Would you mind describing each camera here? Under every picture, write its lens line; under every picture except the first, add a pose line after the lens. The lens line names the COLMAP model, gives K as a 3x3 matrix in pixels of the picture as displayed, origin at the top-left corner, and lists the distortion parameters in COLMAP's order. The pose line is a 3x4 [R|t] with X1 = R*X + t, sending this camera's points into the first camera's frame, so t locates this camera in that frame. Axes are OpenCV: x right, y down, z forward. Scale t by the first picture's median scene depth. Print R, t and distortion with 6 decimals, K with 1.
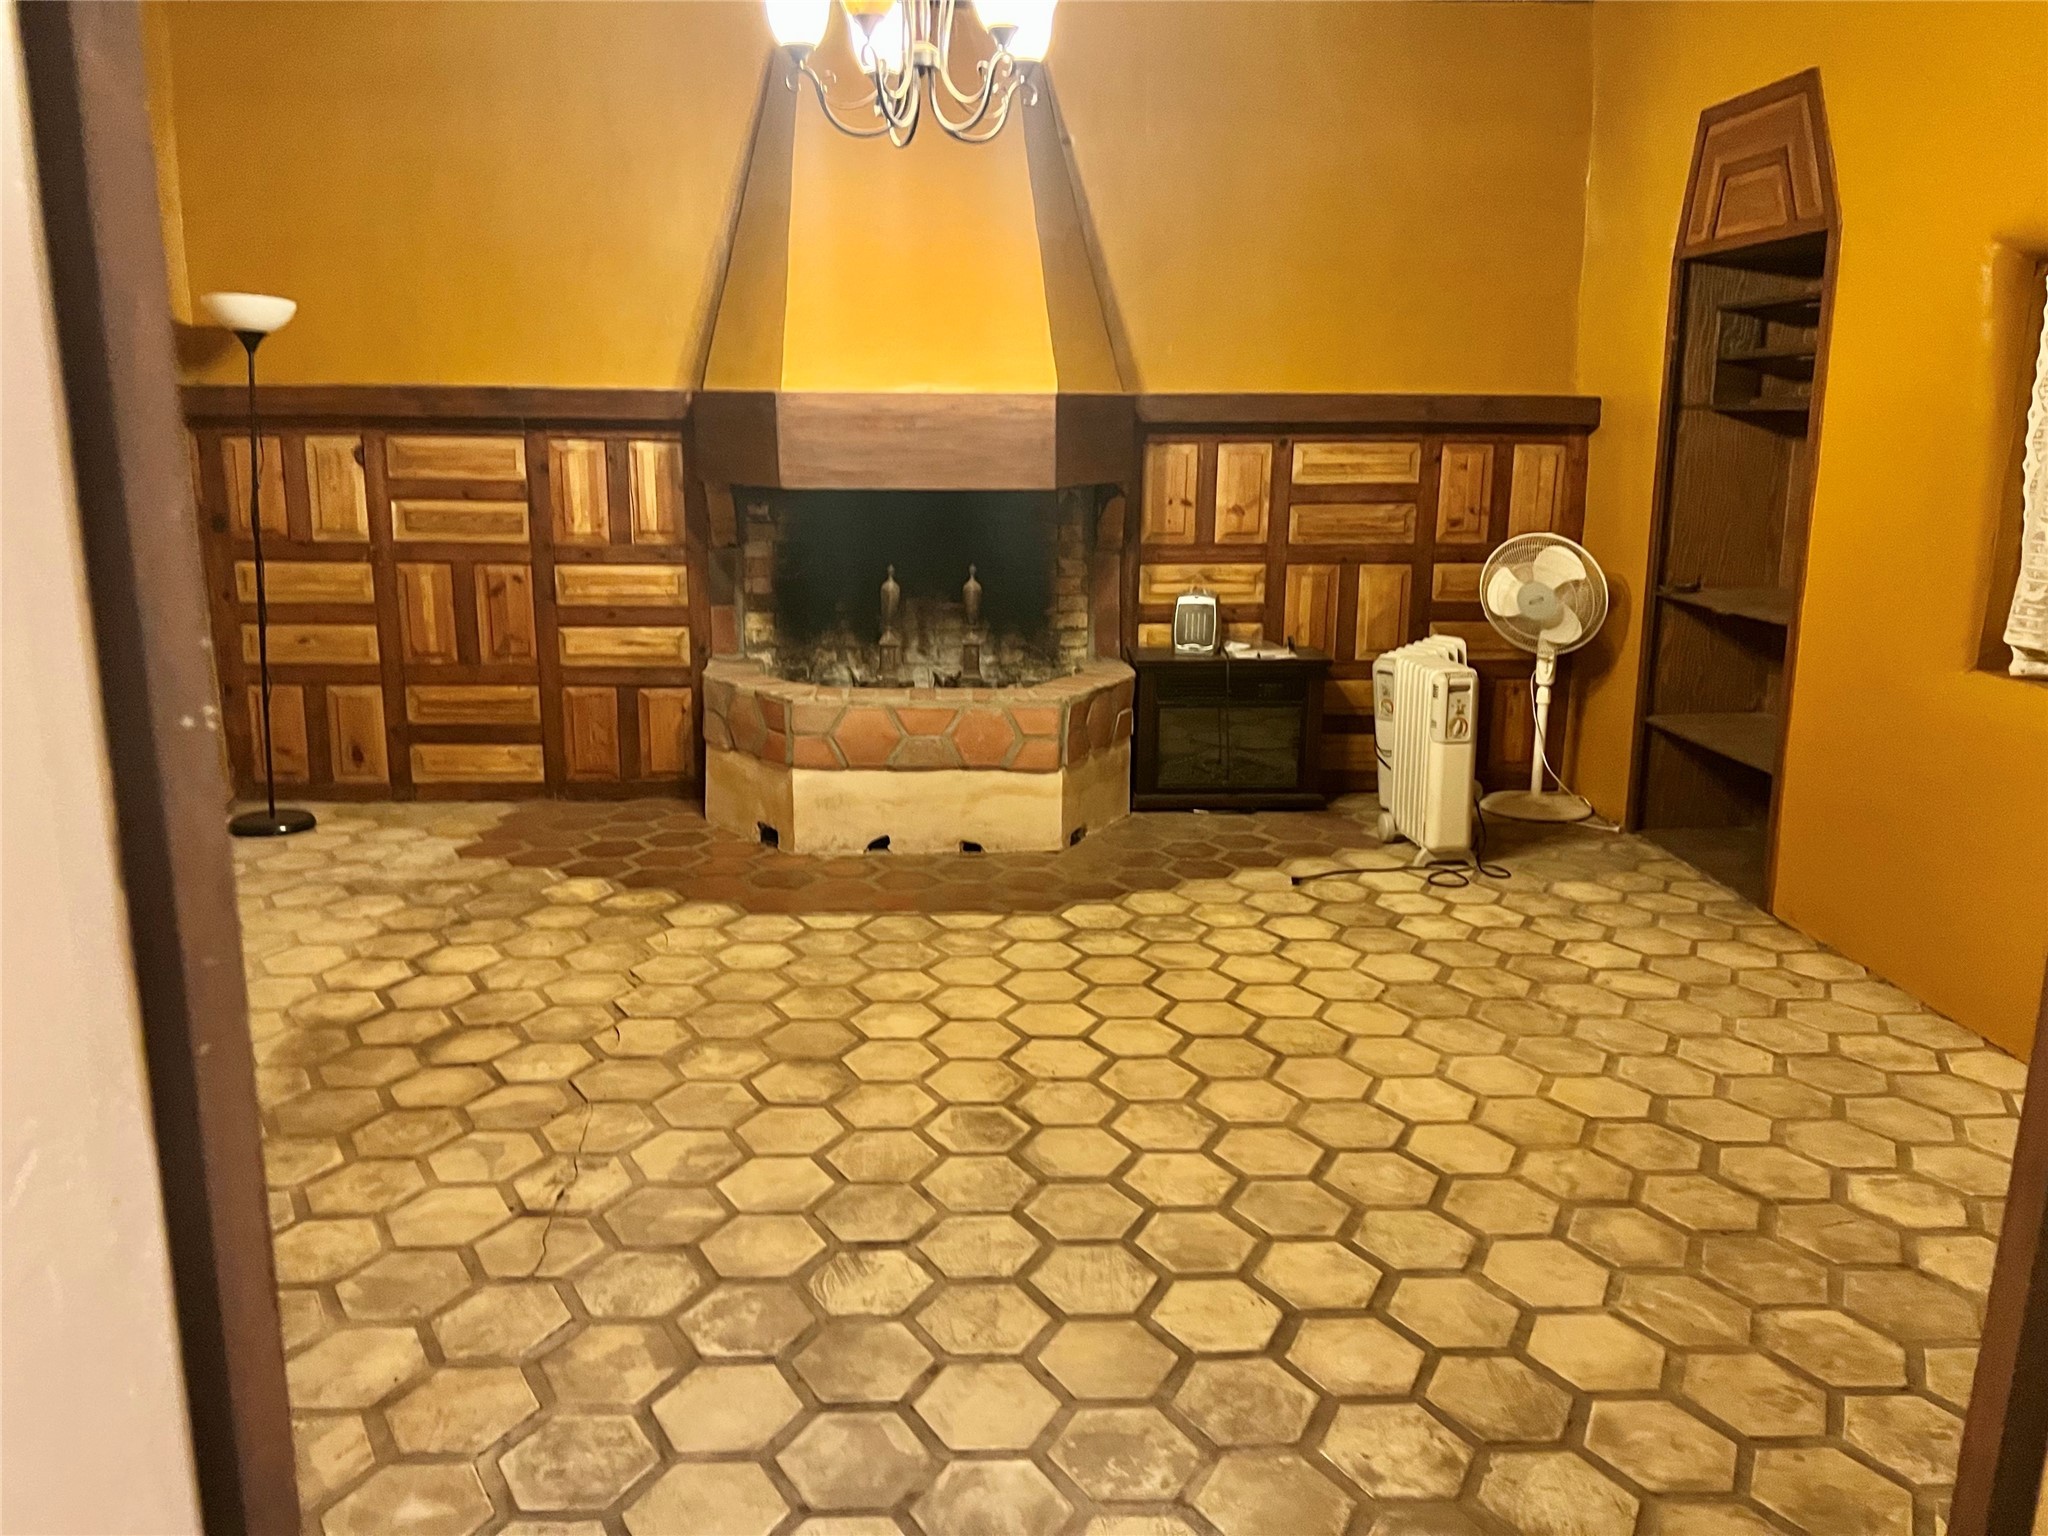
lens RADIAL K [[1533.5, 0, 1032.3], [0, 1533.5, 769.6], [0, 0, 1]] dist [0.052995, -0.054812]
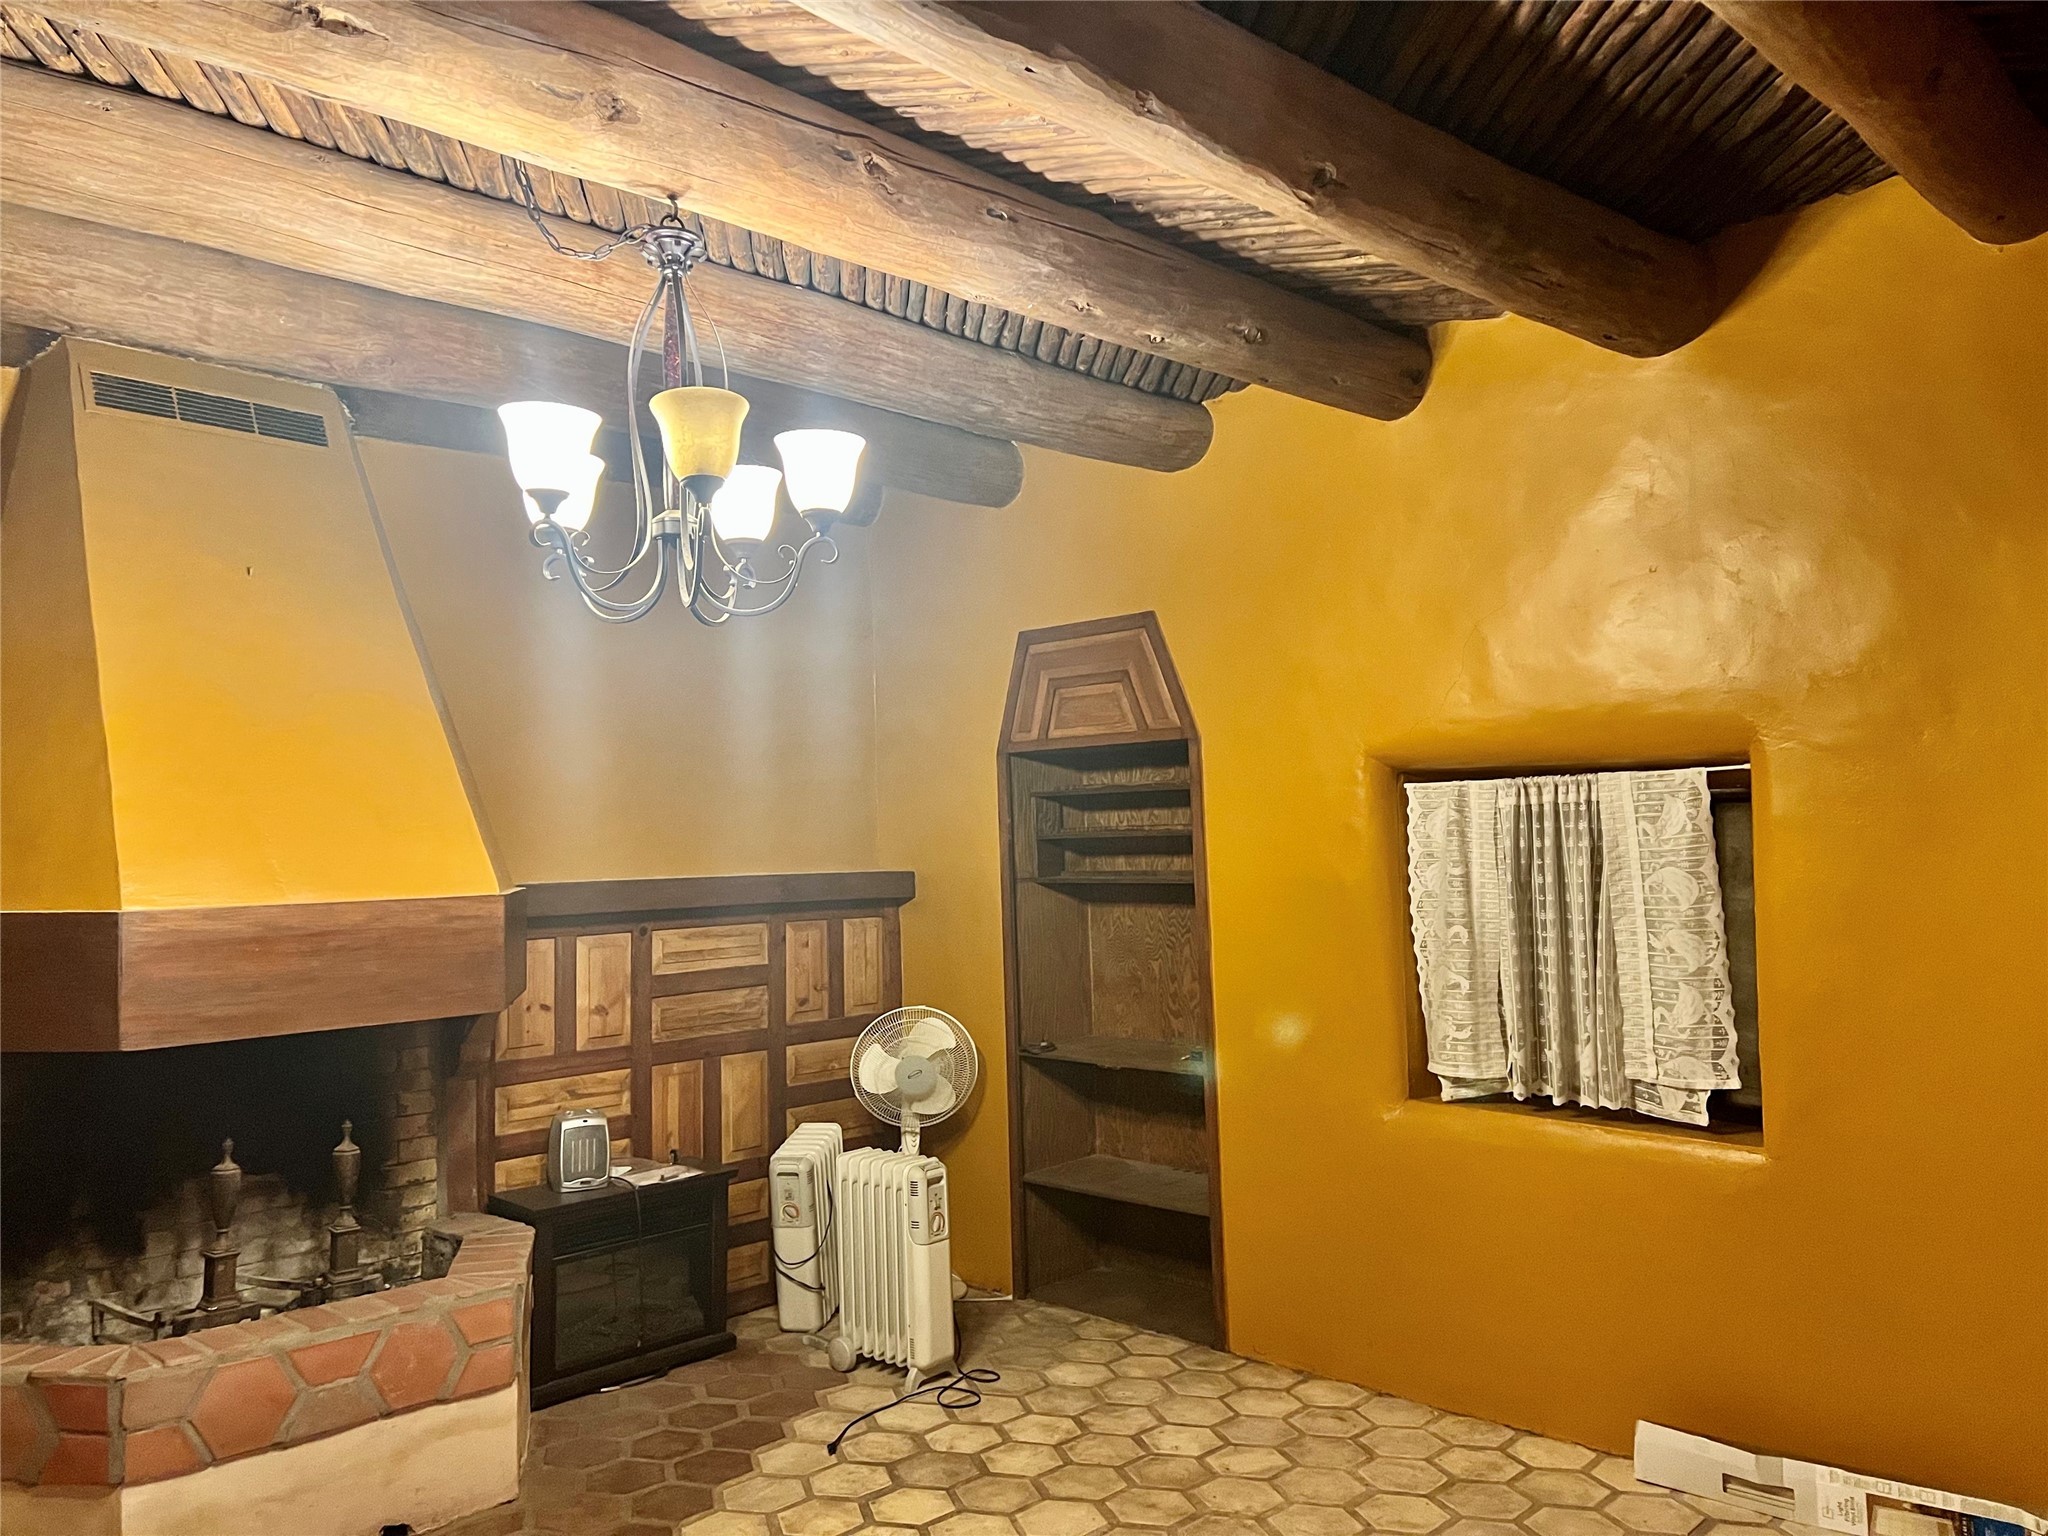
lens RADIAL K [[1533.5, 0, 1023.1], [0, 1533.5, 753.0], [0, 0, 1]] dist [0.052995, -0.054812]
pose [[0.734476, 0.019398, 0.678358, -0.300392], [0.176209, 0.959857, -0.218233, -0.080669], [-0.655359, 0.279820, 0.701573, 0.203700]]
